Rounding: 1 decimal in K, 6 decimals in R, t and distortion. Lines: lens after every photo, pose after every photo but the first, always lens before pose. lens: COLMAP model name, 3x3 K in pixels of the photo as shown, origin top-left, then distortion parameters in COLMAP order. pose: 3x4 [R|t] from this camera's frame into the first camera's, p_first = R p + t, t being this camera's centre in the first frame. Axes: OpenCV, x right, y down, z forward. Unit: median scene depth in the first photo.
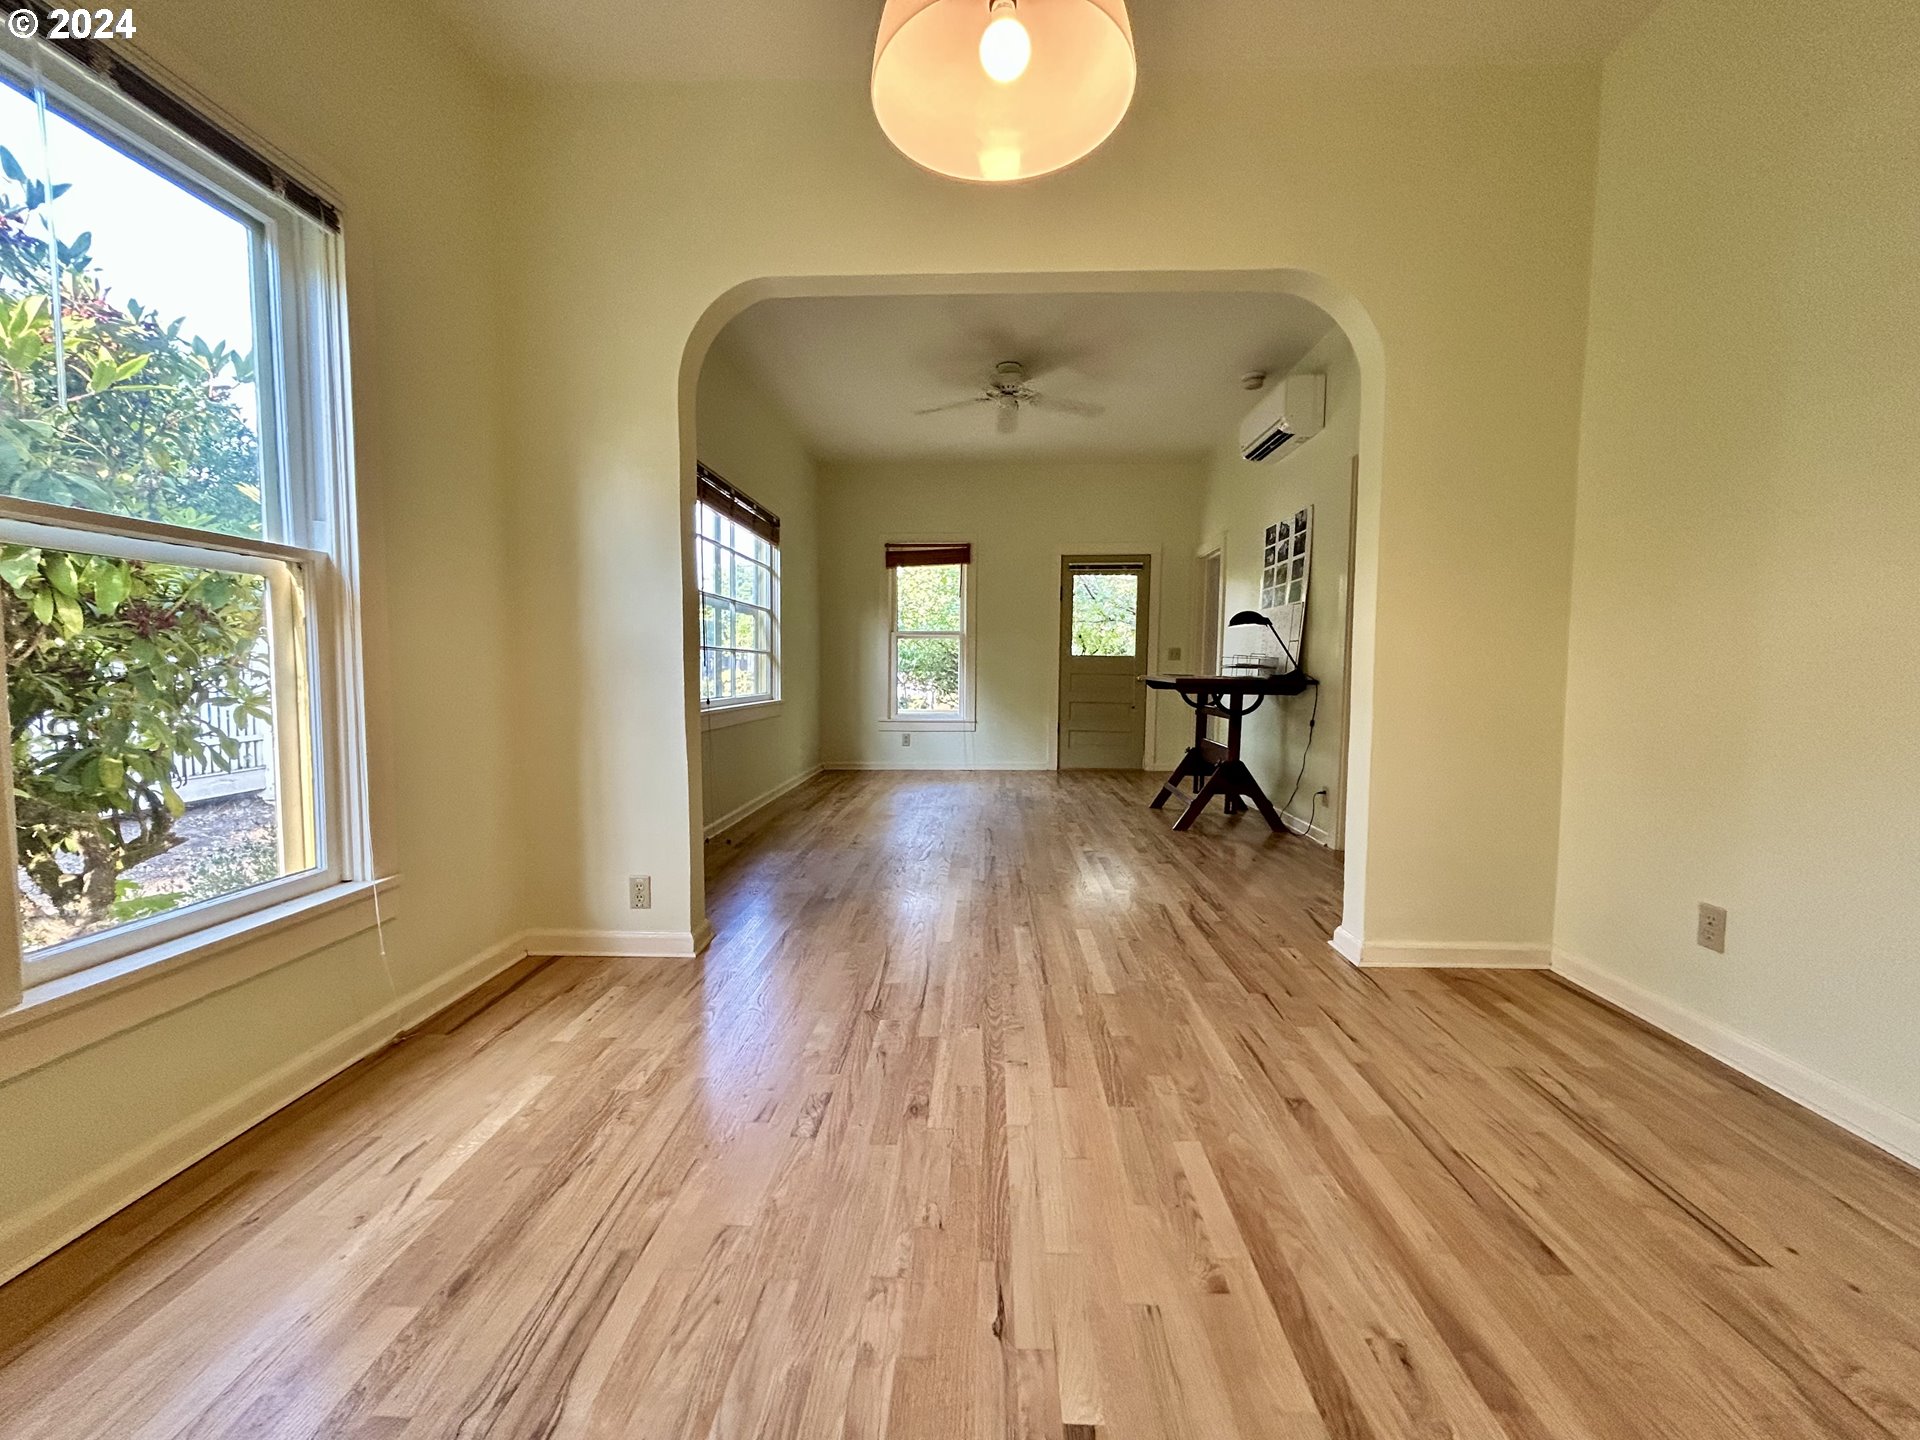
lens RADIAL K [[779.4, 0, 954.9], [0, 779.4, 718.6], [0, 0, 1]] dist [0.000241, 0.000901]
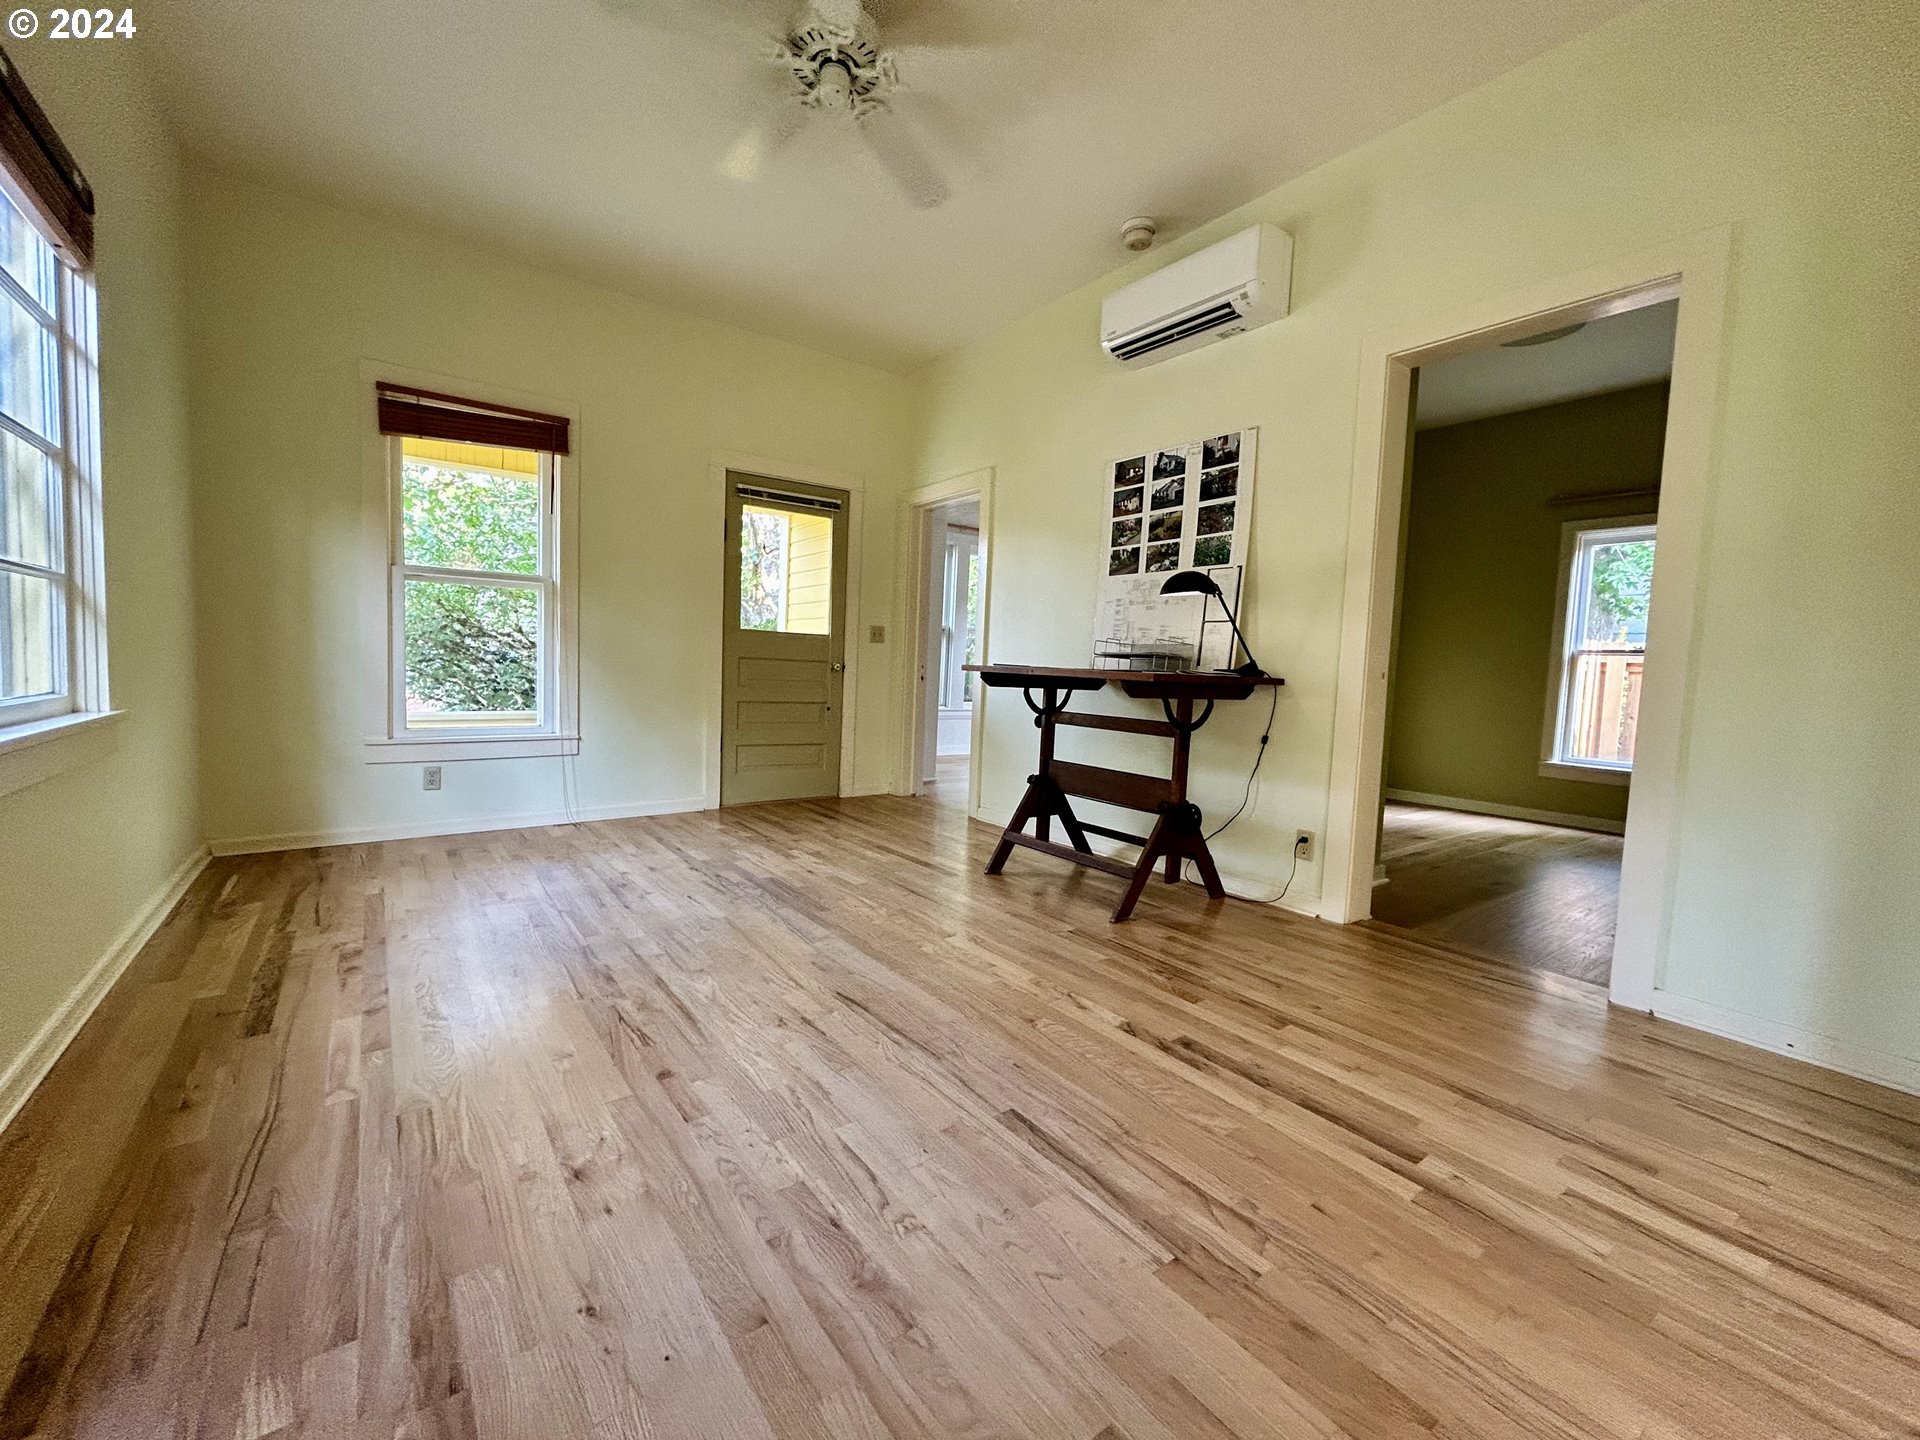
lens RADIAL K [[779.4, 0, 958.7], [0, 779.4, 718.8], [0, 0, 1]] dist [0.000241, 0.000901]
pose [[0.772484, -0.024339, 0.634567, -0.374374], [0.012447, 0.999654, 0.023190, -0.061124], [-0.634912, -0.010016, 0.772520, 1.184610]]
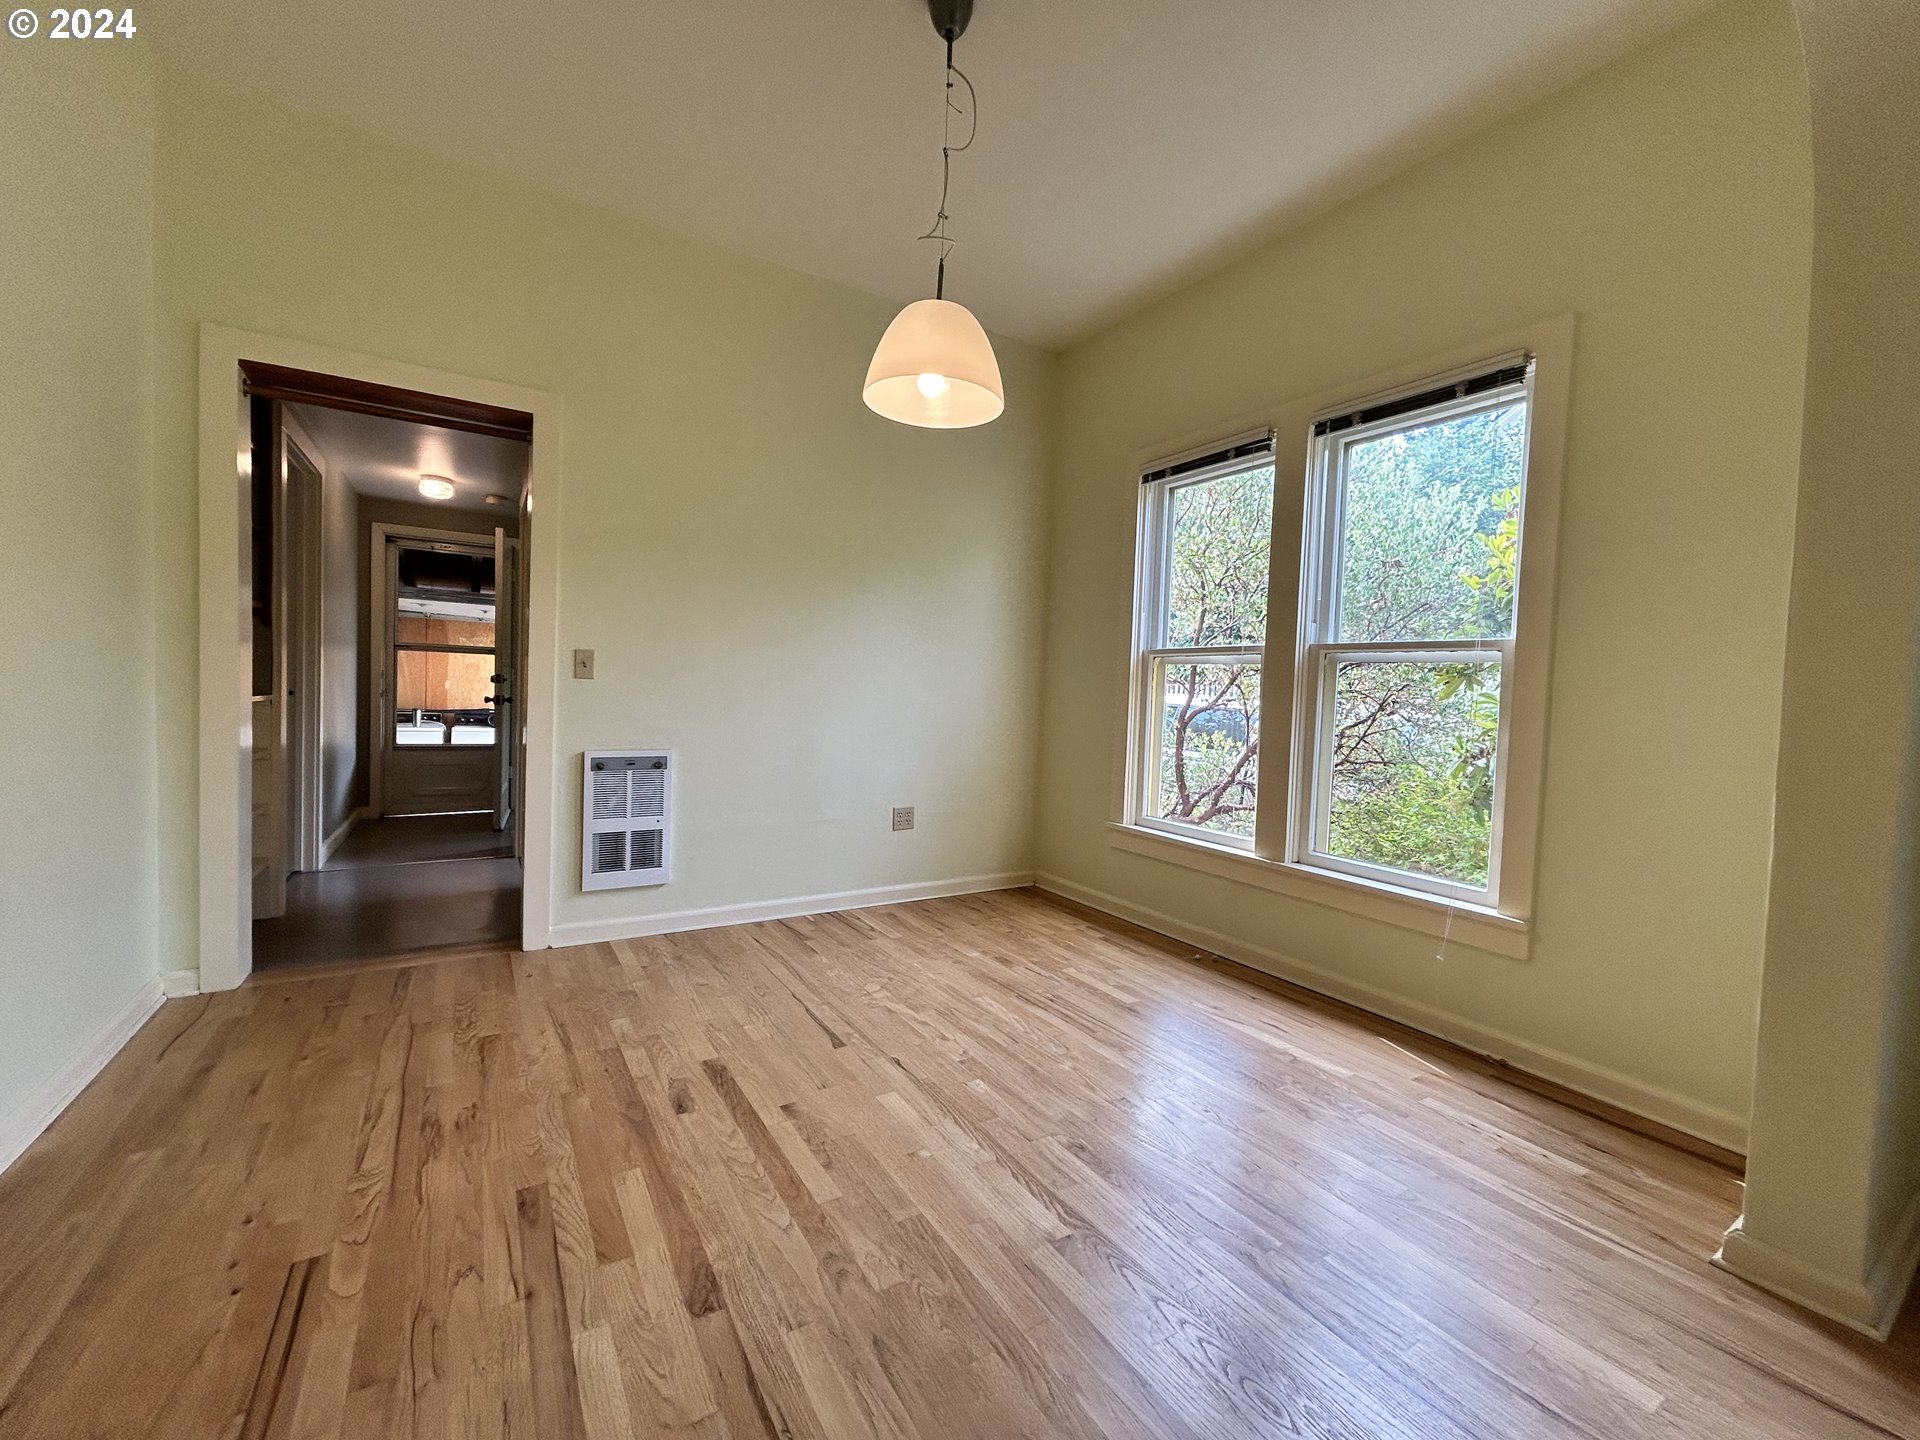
lens RADIAL K [[779.4, 0, 960.9], [0, 779.4, 715.8], [0, 0, 1]] dist [0.000241, 0.000901]
pose [[-0.820472, -0.012171, -0.571557, 0.496326], [-0.077862, 0.992836, 0.090629, -0.110629], [0.566360, 0.118861, -0.815542, 1.236127]]
